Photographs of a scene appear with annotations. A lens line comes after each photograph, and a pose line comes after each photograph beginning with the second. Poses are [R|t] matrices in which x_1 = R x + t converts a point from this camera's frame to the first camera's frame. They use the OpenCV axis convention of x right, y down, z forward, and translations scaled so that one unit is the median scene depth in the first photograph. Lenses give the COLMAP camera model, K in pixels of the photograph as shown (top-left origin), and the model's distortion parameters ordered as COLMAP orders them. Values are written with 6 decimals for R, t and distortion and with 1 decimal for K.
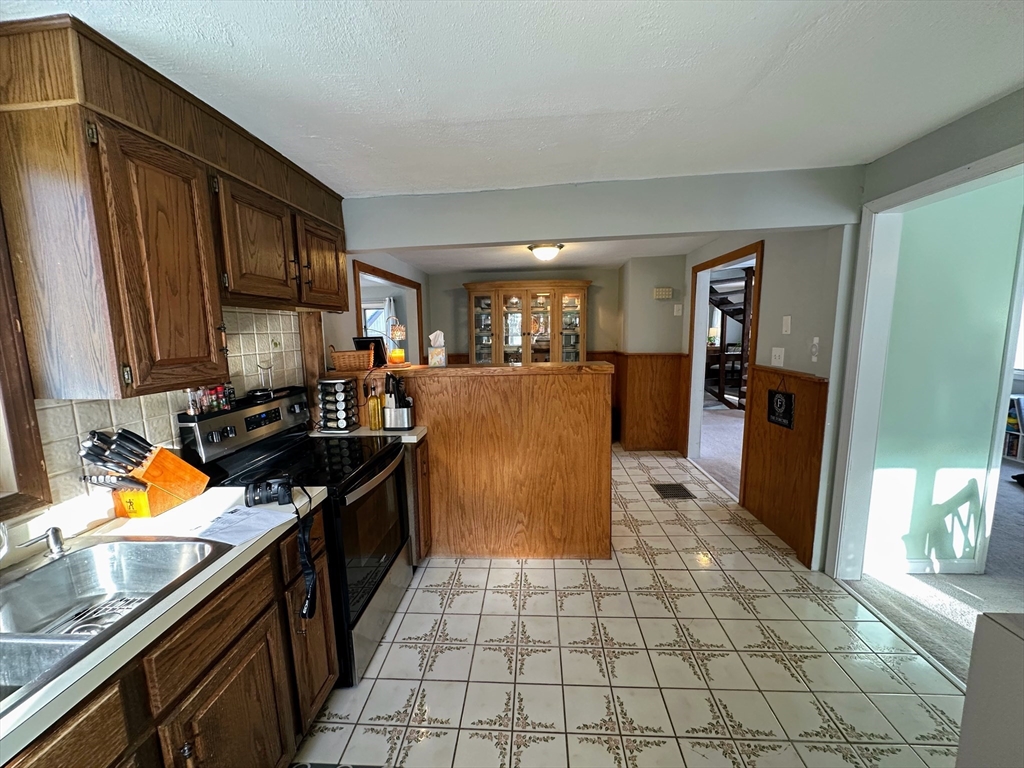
lens RADIAL K [[405.6, 0, 513.7], [0, 405.6, 384.9], [0, 0, 1]] dist [0.000706, 0.000074]
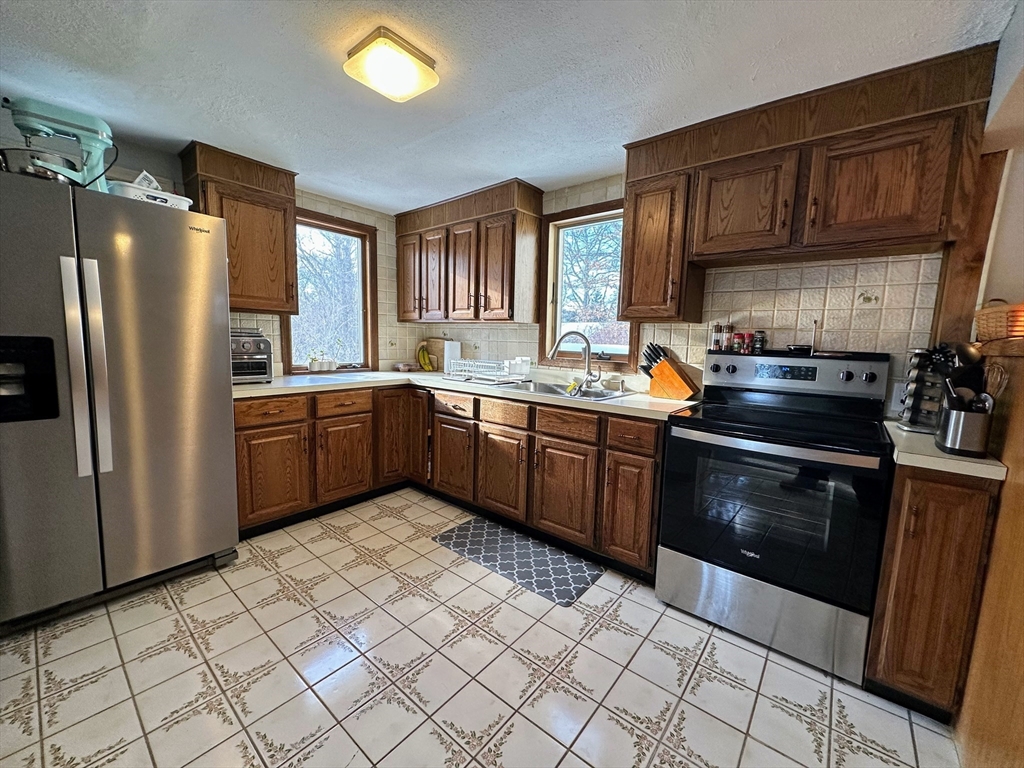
lens RADIAL K [[405.6, 0, 513.4], [0, 405.6, 381.0], [0, 0, 1]] dist [0.000706, 0.000074]
pose [[-0.581156, 0.103432, -0.807193, 0.716183], [-0.125685, 0.968581, 0.214601, -0.032303], [0.804028, 0.226169, -0.549897, 1.215742]]
